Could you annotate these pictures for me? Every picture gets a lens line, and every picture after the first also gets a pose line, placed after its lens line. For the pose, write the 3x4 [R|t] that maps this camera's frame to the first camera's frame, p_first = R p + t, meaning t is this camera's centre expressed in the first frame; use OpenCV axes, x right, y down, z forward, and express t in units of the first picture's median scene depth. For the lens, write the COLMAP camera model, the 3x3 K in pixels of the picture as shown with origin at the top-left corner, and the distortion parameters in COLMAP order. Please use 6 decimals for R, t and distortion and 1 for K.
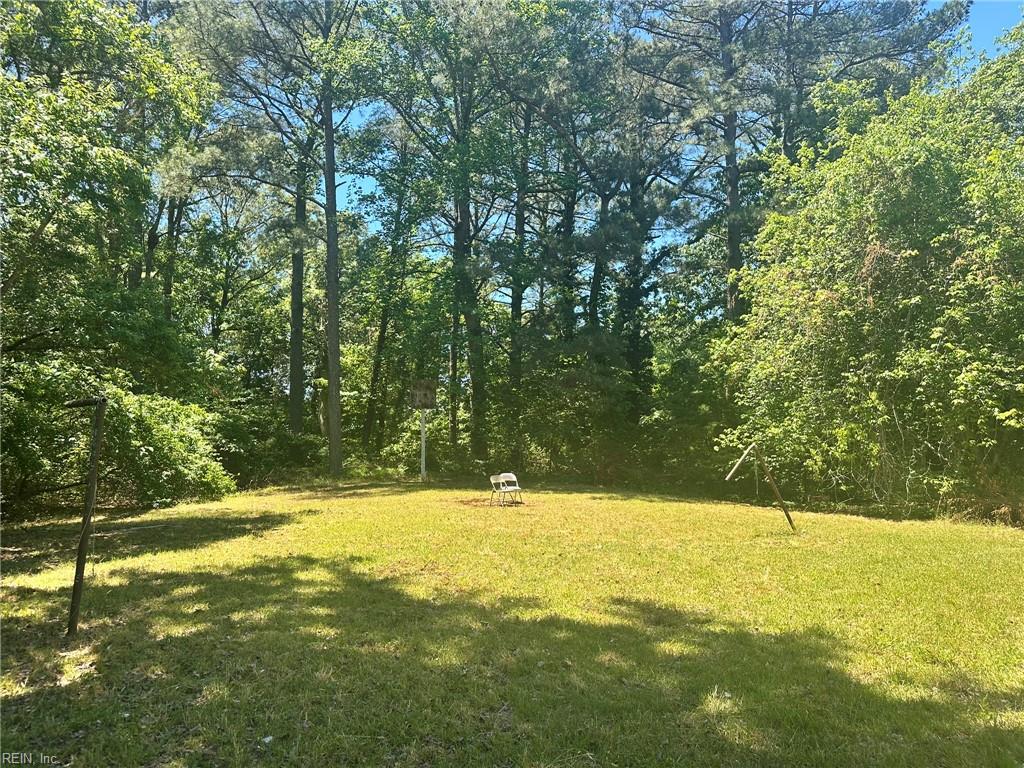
lens RADIAL K [[737.5, 0, 512.0], [0, 737.5, 384.0], [0, 0, 1]] dist [0.066774, -0.080708]
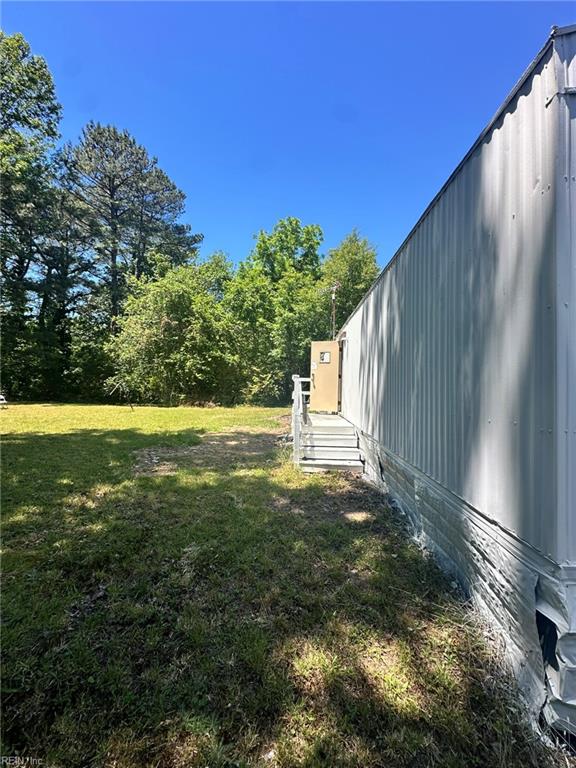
lens RADIAL K [[316.0, 0, 288.0], [0, 316.0, 384.0], [0, 0, 1]] dist [0.000878, -0.000233]
pose [[0.693648, 0.007553, 0.720274, -0.077296], [-0.067812, 0.996189, 0.054859, -0.020043], [-0.717115, -0.086896, 0.691517, -0.231327]]
